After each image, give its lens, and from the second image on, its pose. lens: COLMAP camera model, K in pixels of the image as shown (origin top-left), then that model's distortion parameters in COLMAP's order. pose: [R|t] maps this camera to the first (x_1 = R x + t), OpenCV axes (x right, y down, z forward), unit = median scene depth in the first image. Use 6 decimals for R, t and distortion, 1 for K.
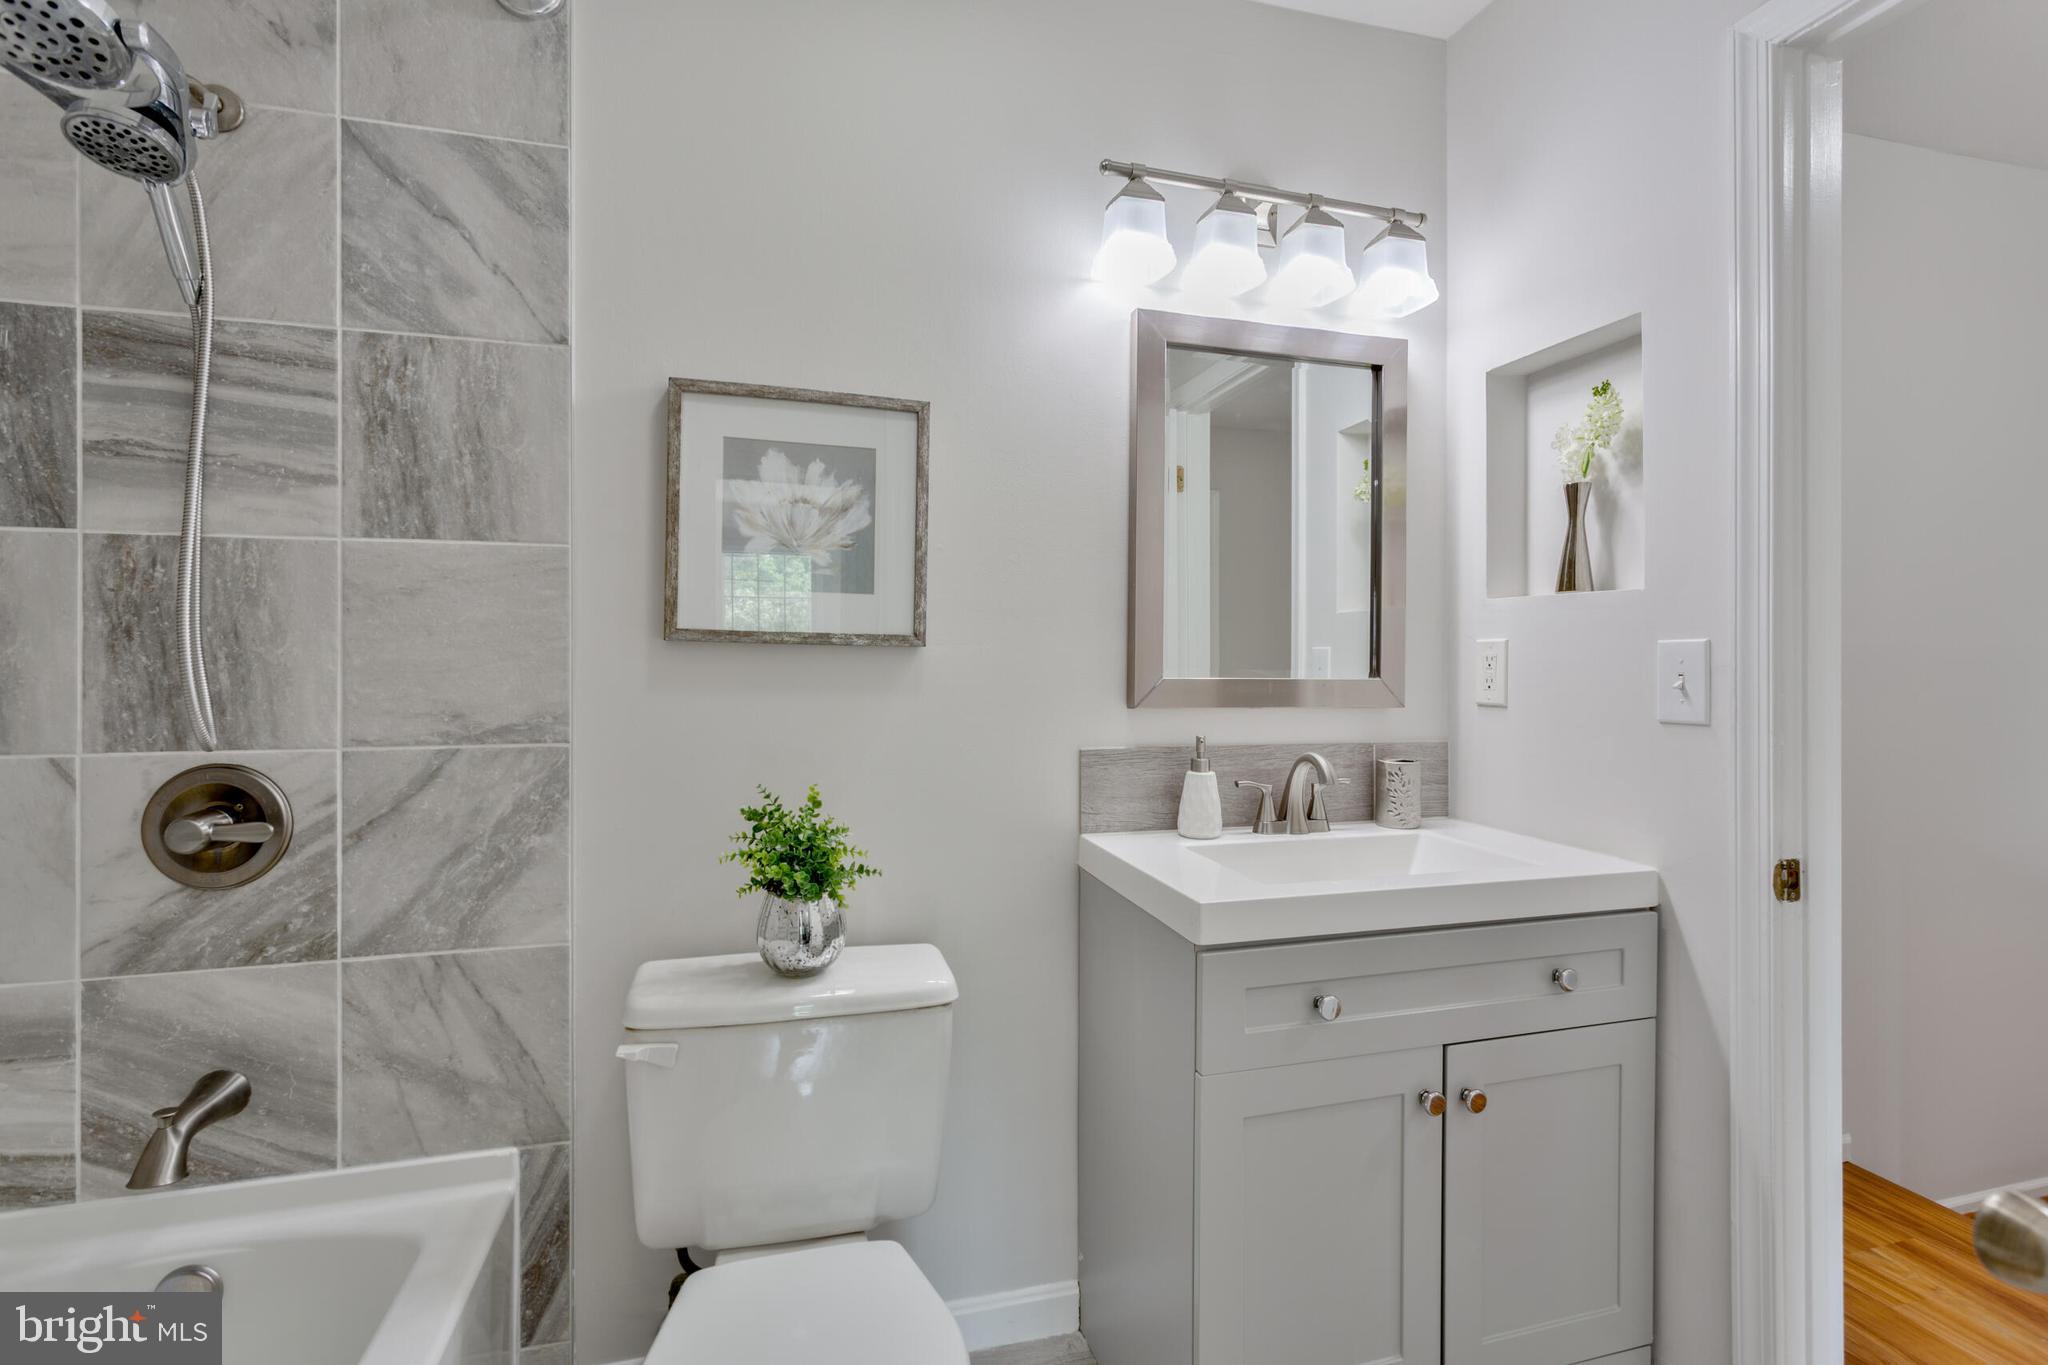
lens RADIAL K [[966.4, 0, 1035.8], [0, 966.4, 662.9], [0, 0, 1]] dist [0.006235, 0.001900]
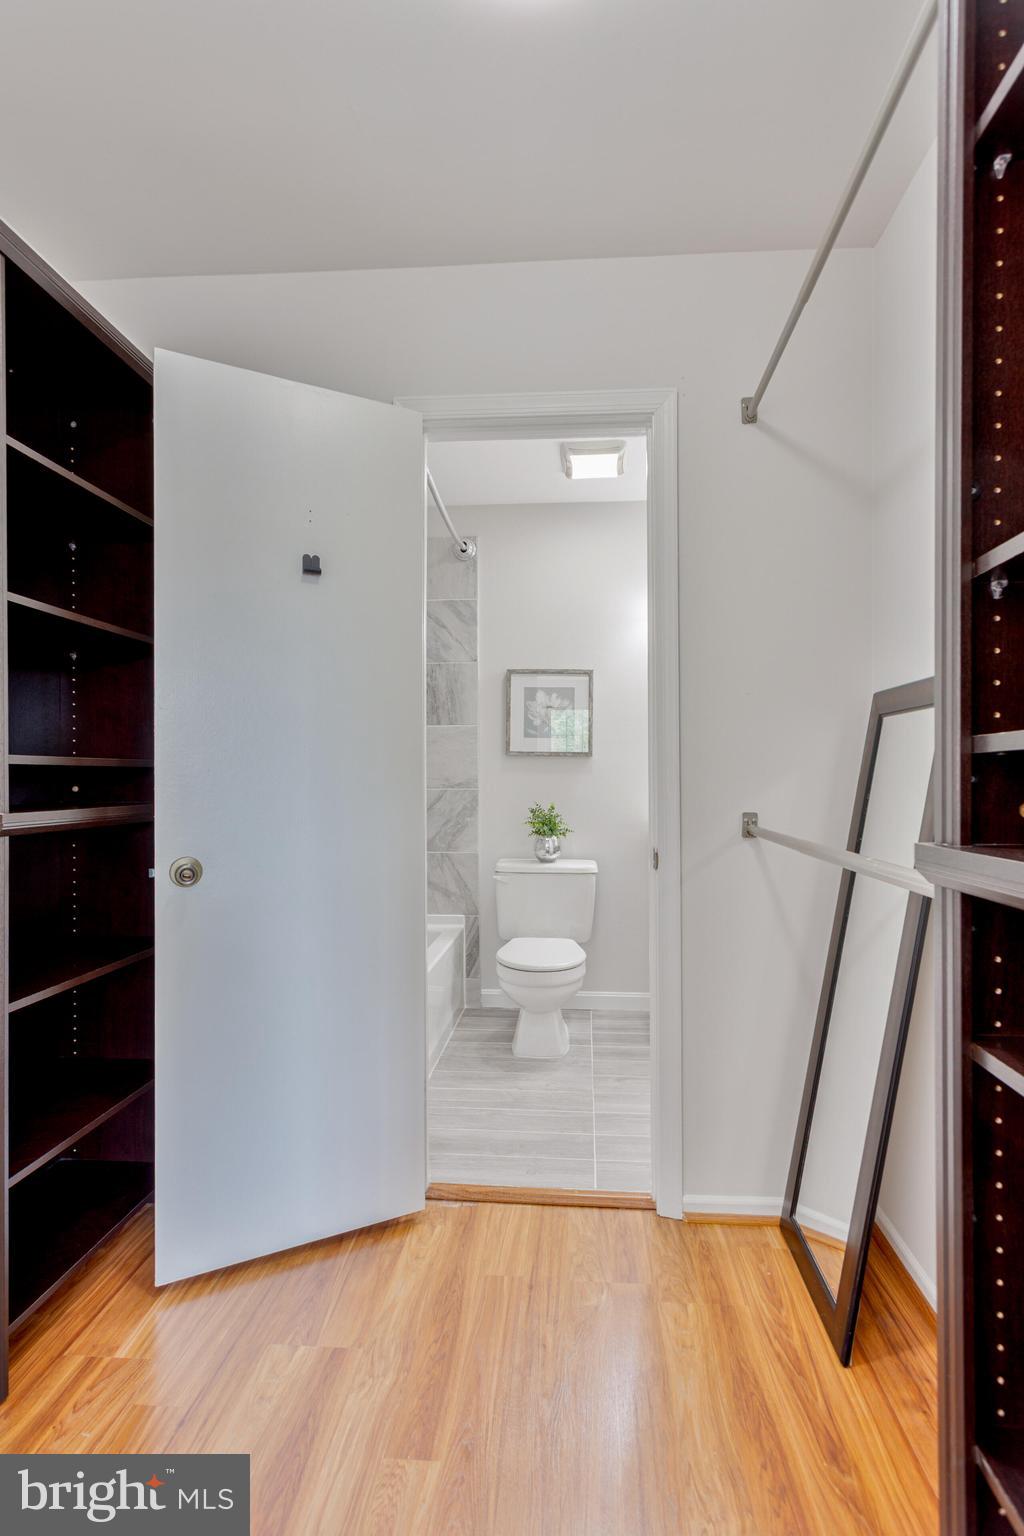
lens RADIAL K [[724.8, 0, 512.0], [0, 724.8, 768.0], [0, 0, 1]] dist [0.006235, 0.001900]
pose [[0.935725, -0.005184, -0.352691, 0.452444], [0.006126, 0.999980, 0.001556, 0.013457], [0.352676, -0.003617, 0.935739, -1.166597]]
